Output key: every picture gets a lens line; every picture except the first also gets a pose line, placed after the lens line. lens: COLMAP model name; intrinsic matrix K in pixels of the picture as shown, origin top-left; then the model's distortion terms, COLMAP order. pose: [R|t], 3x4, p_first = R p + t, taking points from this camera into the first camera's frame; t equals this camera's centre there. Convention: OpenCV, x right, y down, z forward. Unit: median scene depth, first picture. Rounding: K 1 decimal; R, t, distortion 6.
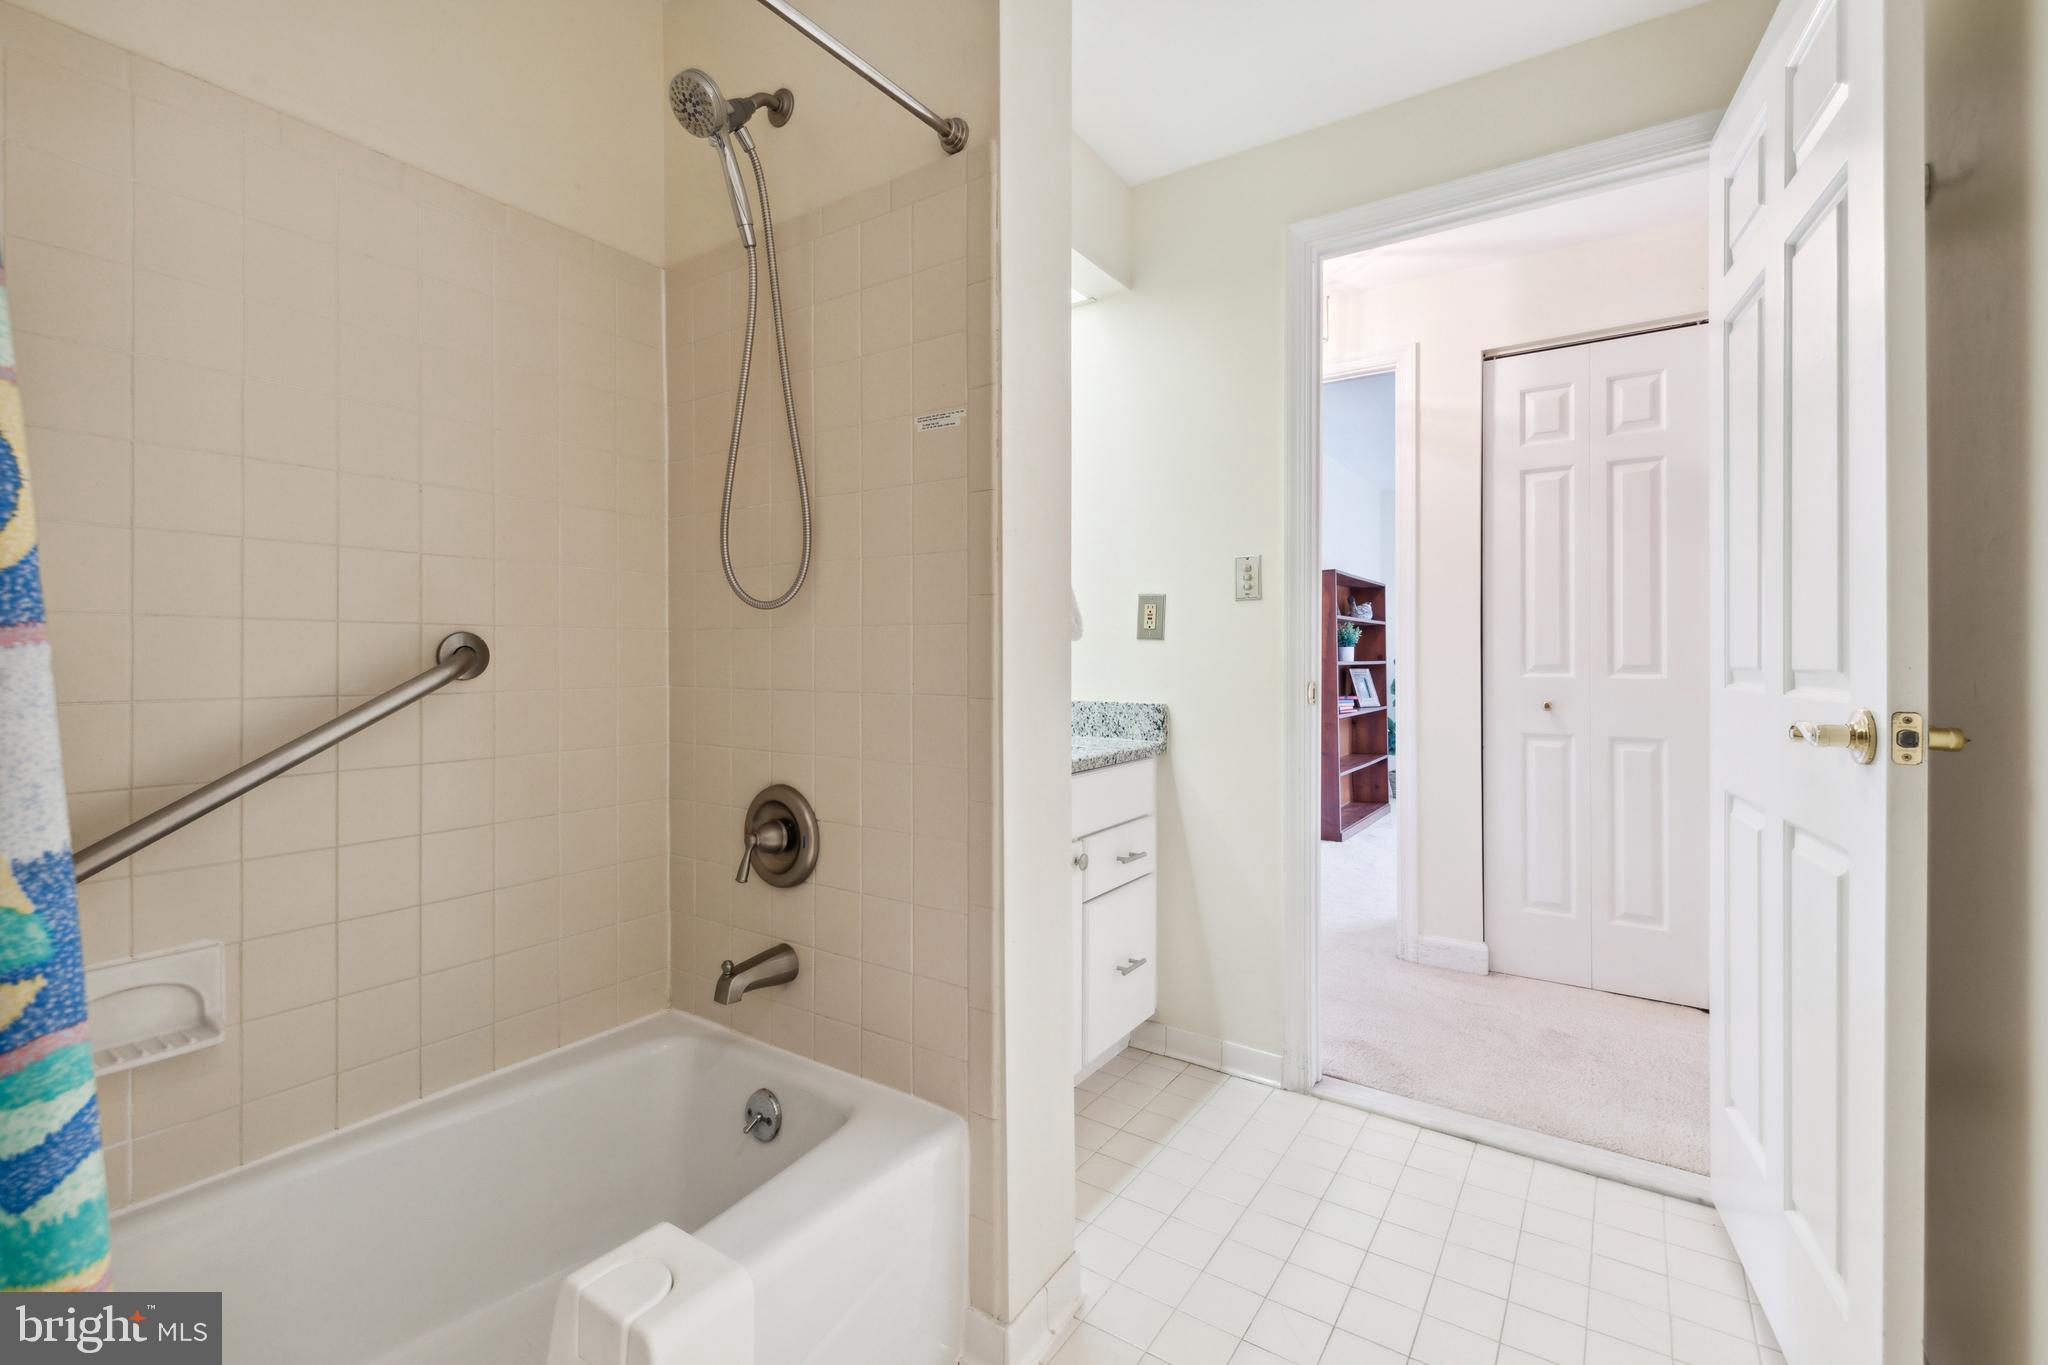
lens RADIAL K [[894.8, 0, 1023.8], [0, 894.8, 659.2], [0, 0, 1]] dist [0.021603, -0.011085]
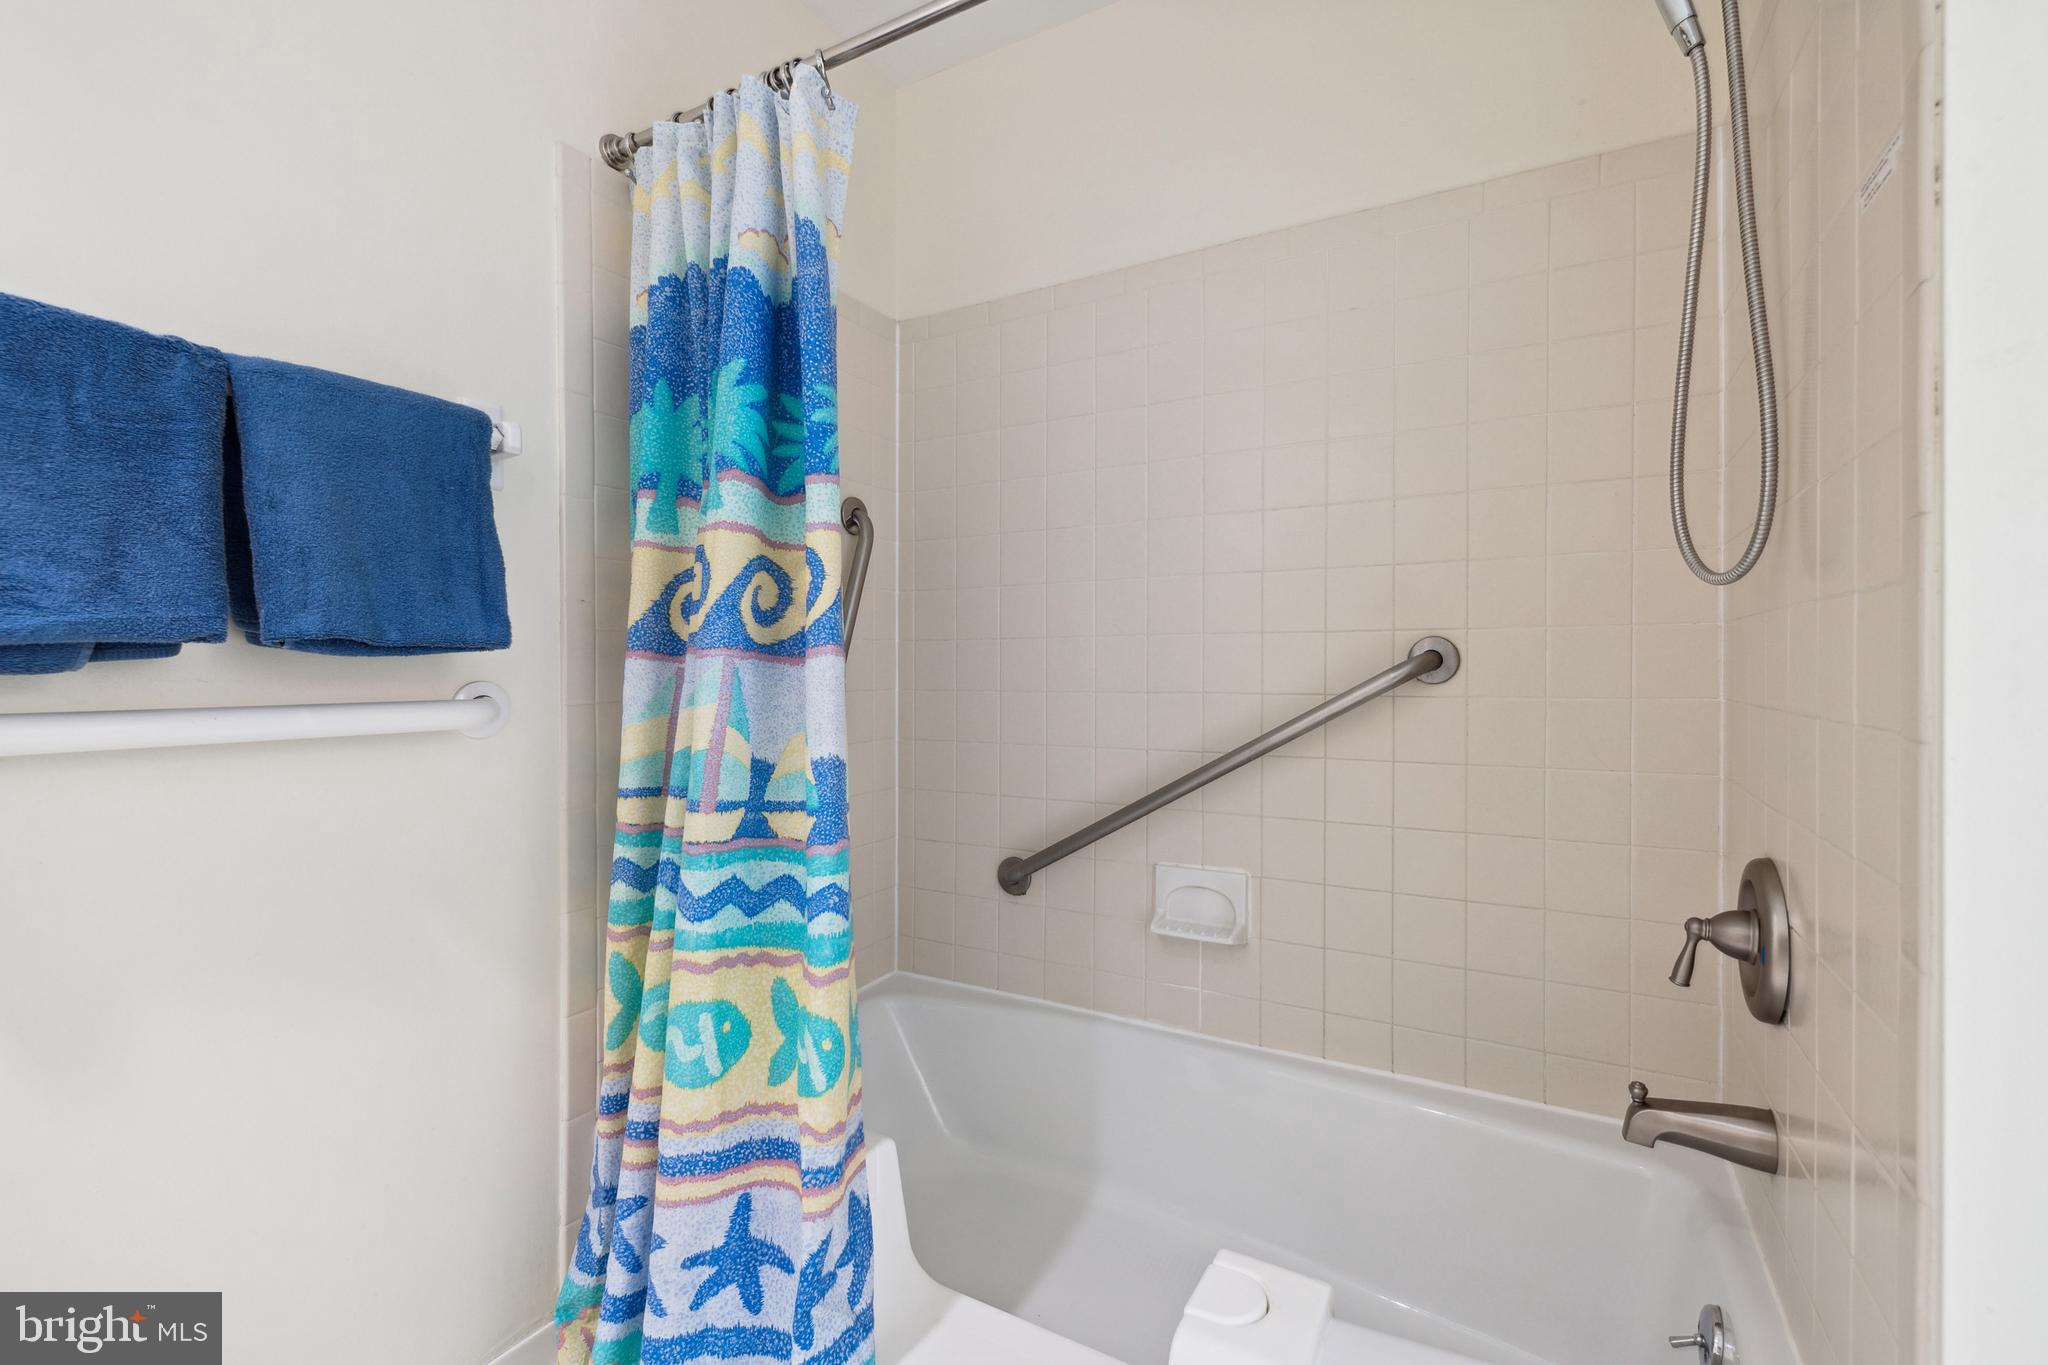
lens RADIAL K [[894.7, 0, 1024.7], [0, 894.7, 669.0], [0, 0, 1]] dist [0.024703, -0.011497]
pose [[0.092868, 0.002513, -0.995675, 0.368592], [0.000553, 0.999997, 0.002575, 0.003630], [0.995678, -0.000789, 0.092866, 0.478473]]
